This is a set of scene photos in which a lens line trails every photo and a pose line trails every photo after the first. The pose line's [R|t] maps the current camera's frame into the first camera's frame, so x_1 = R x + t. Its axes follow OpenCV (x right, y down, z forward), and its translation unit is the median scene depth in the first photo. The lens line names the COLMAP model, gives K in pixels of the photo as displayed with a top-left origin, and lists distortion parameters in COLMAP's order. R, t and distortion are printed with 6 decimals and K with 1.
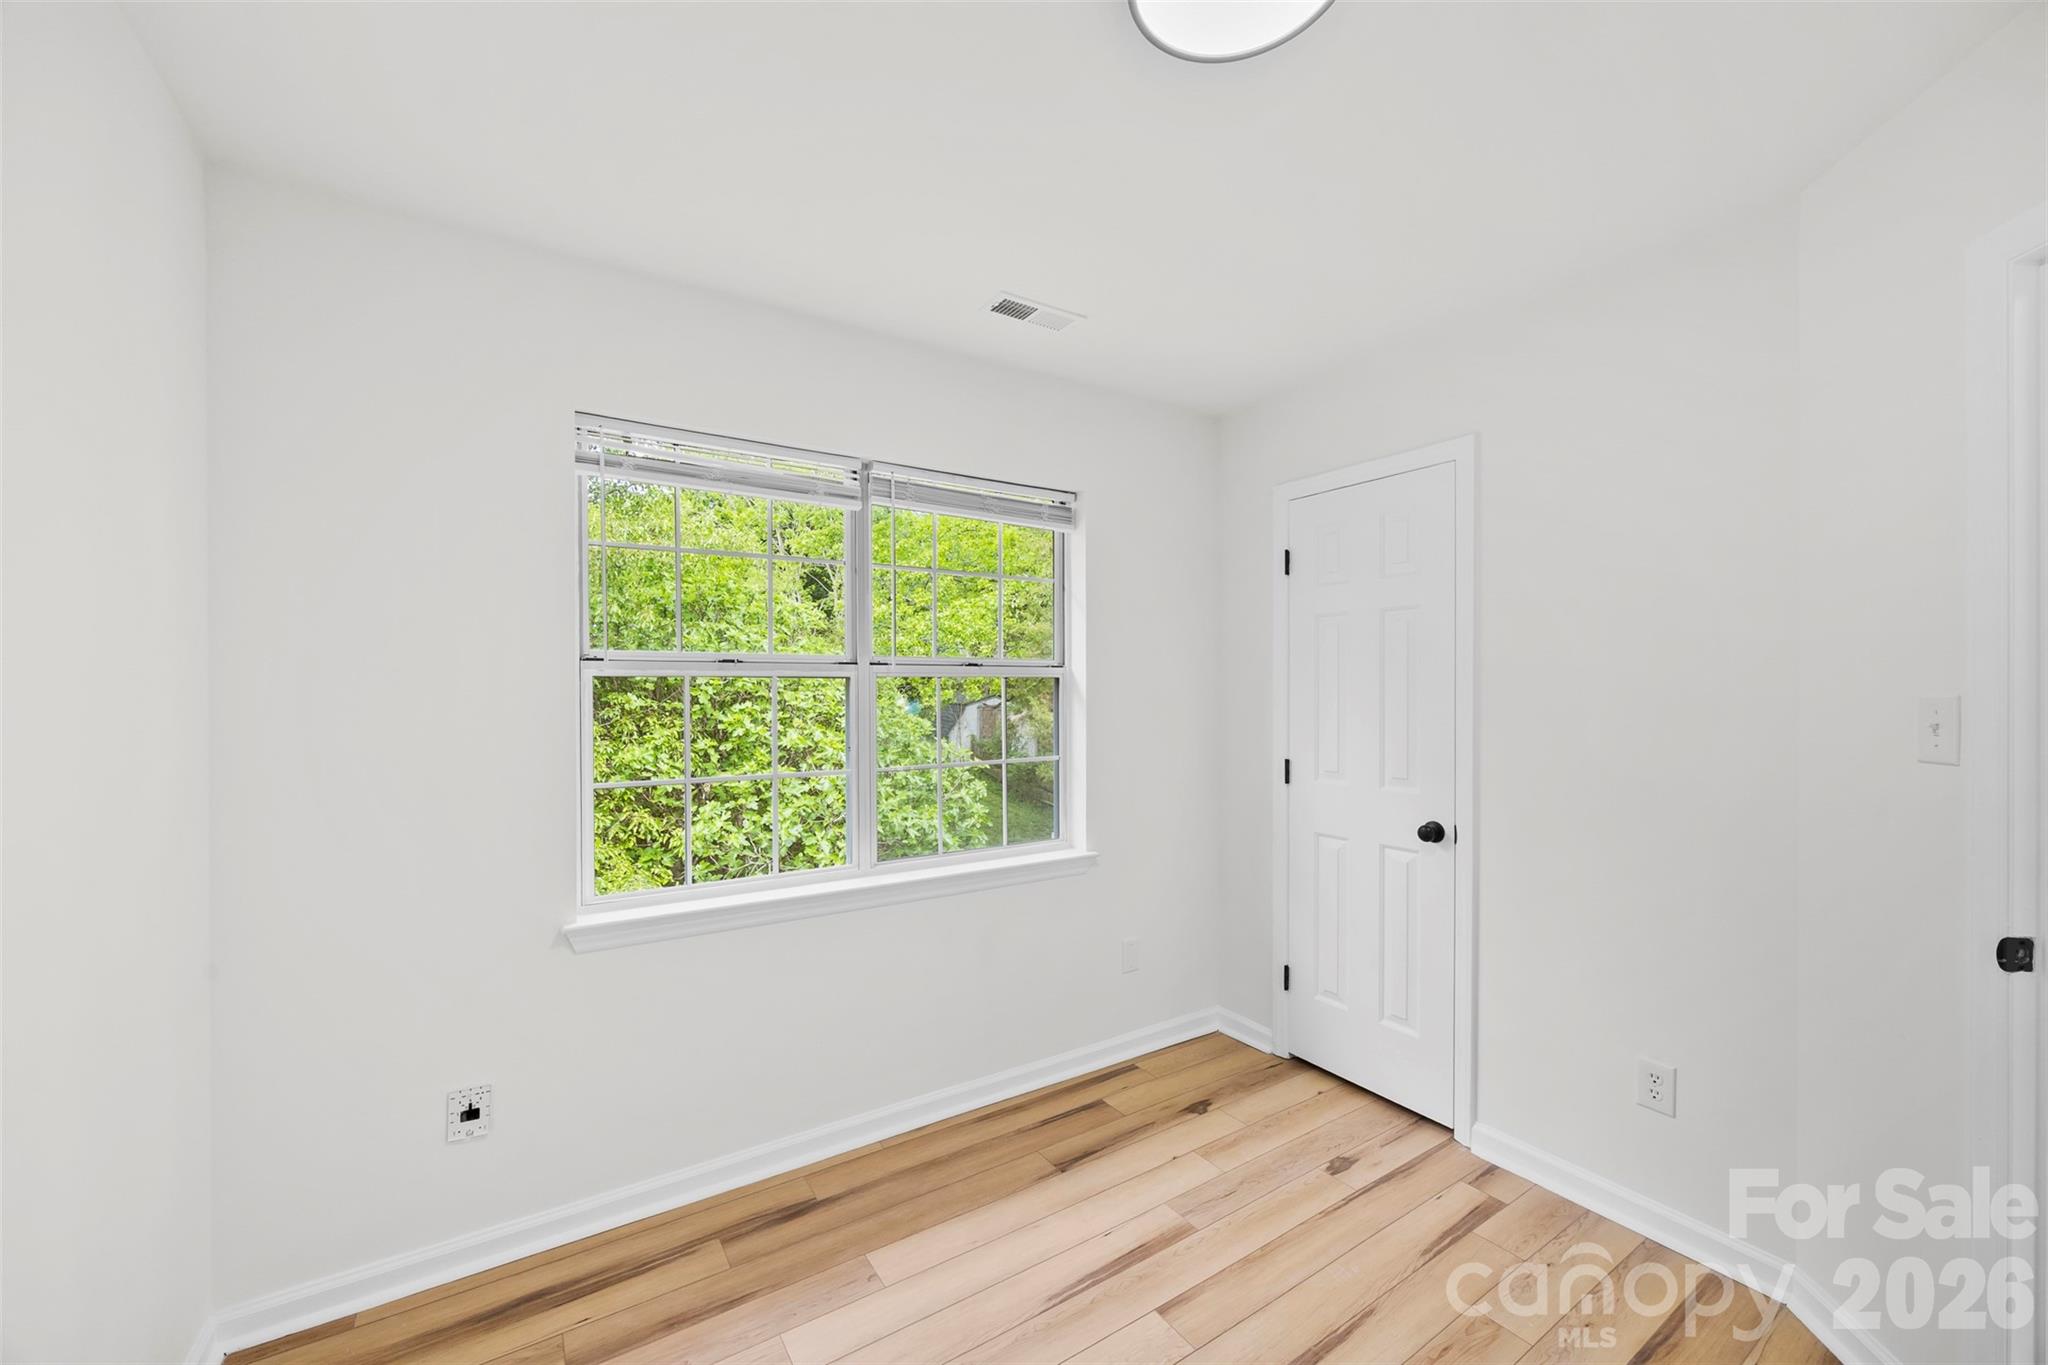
lens RADIAL K [[784.6, 0, 1024.0], [0, 784.6, 682.5], [0, 0, 1]] dist [-0.003538, 0.000054]
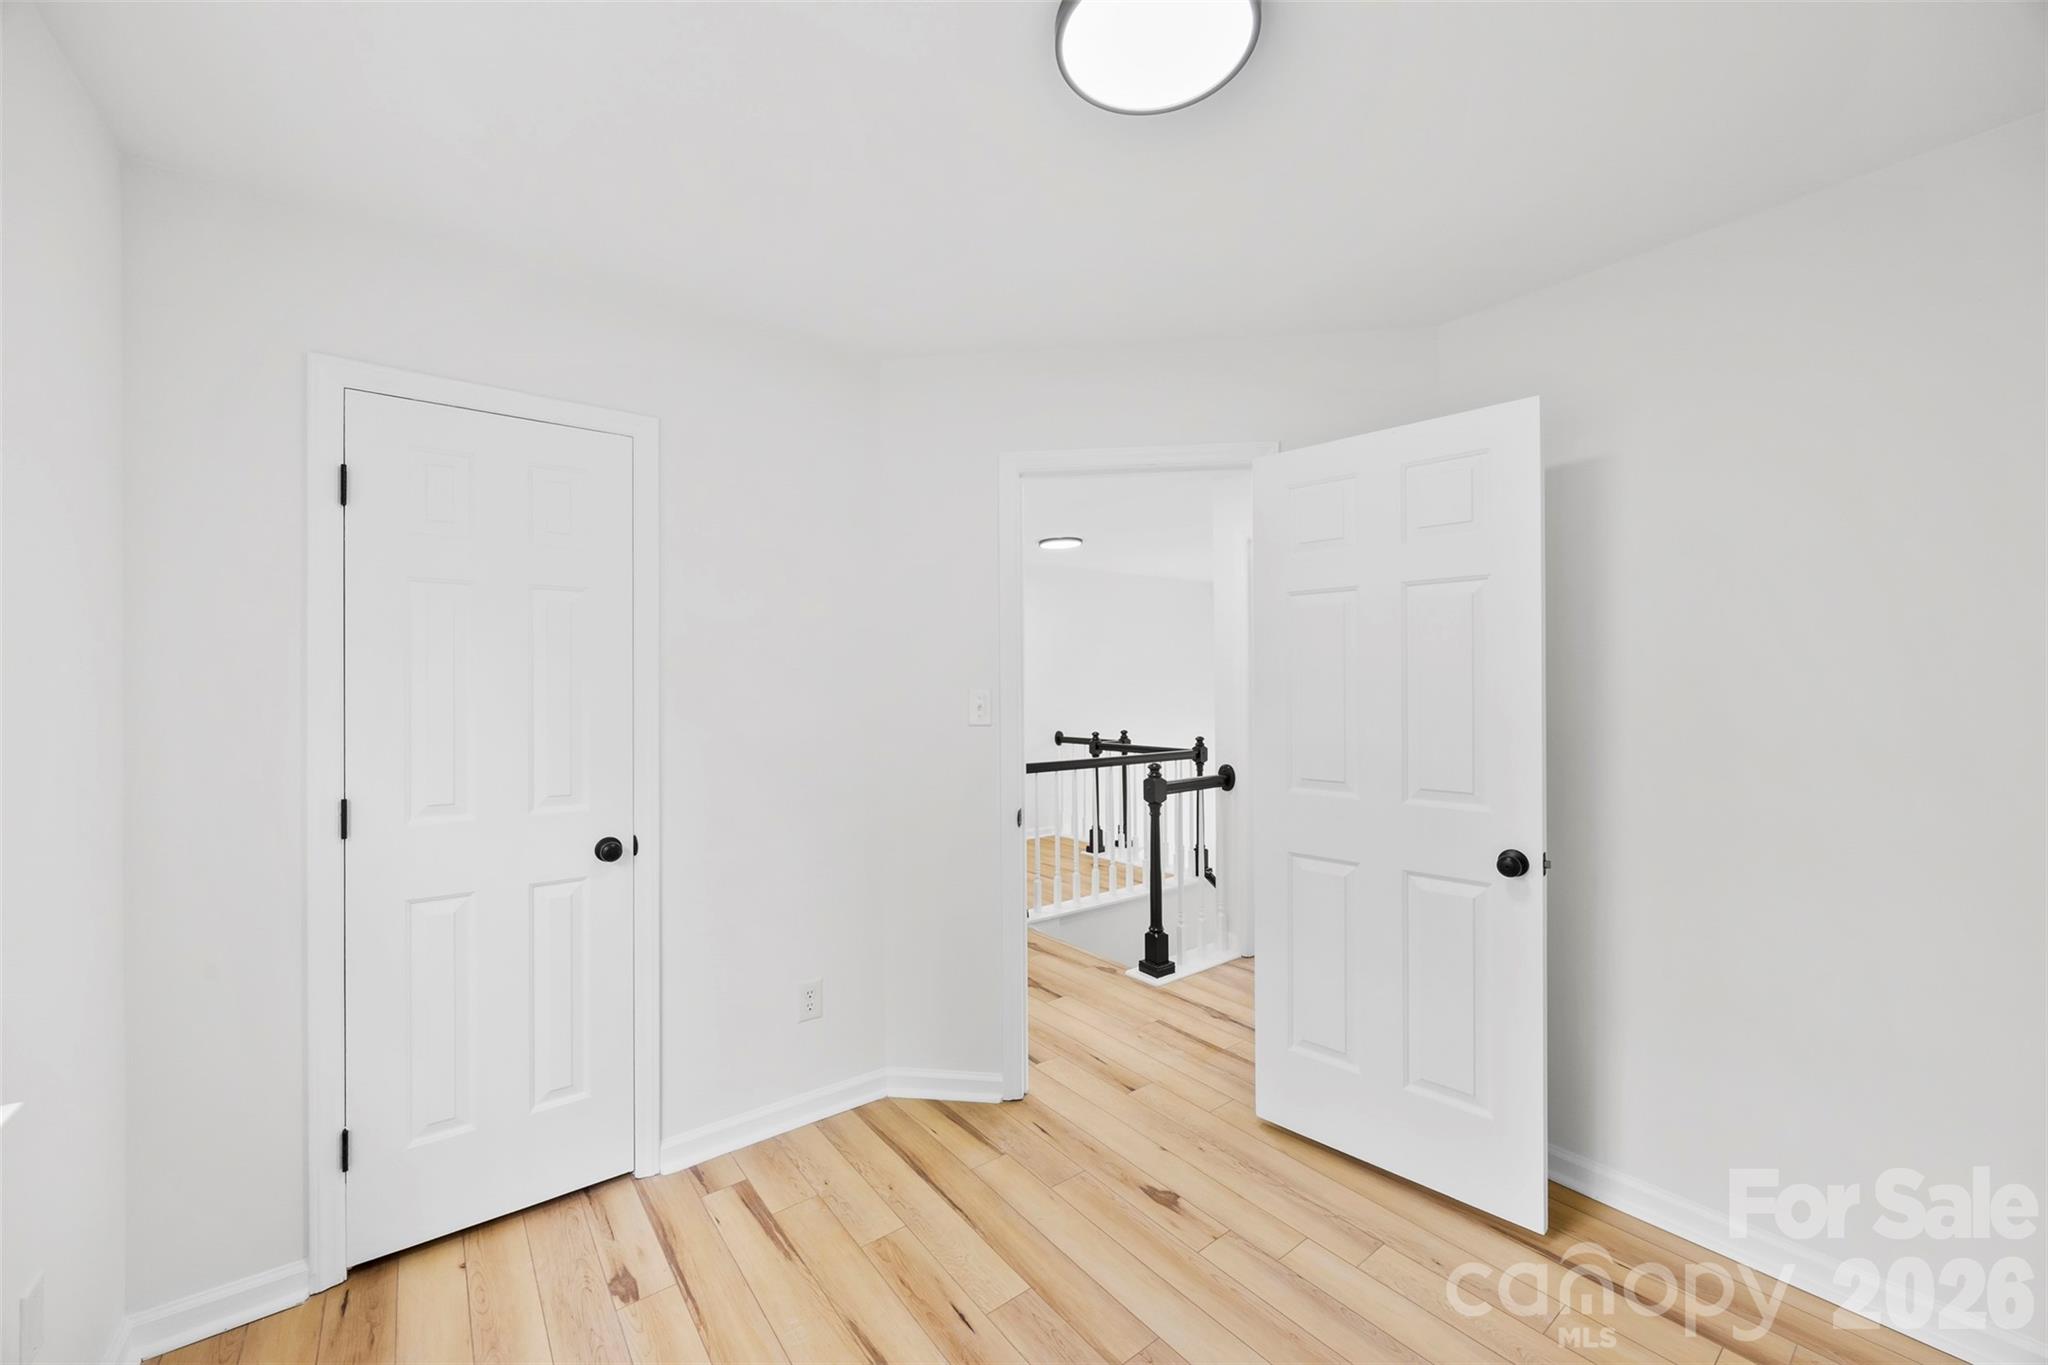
lens RADIAL K [[784.6, 0, 1024.0], [0, 784.6, 682.5], [0, 0, 1]] dist [-0.003538, 0.000054]
pose [[-0.073147, -0.002906, 0.997317, -0.392632], [-0.008208, 0.999964, 0.002311, -0.000753], [-0.997287, -0.008016, -0.073168, 0.623931]]
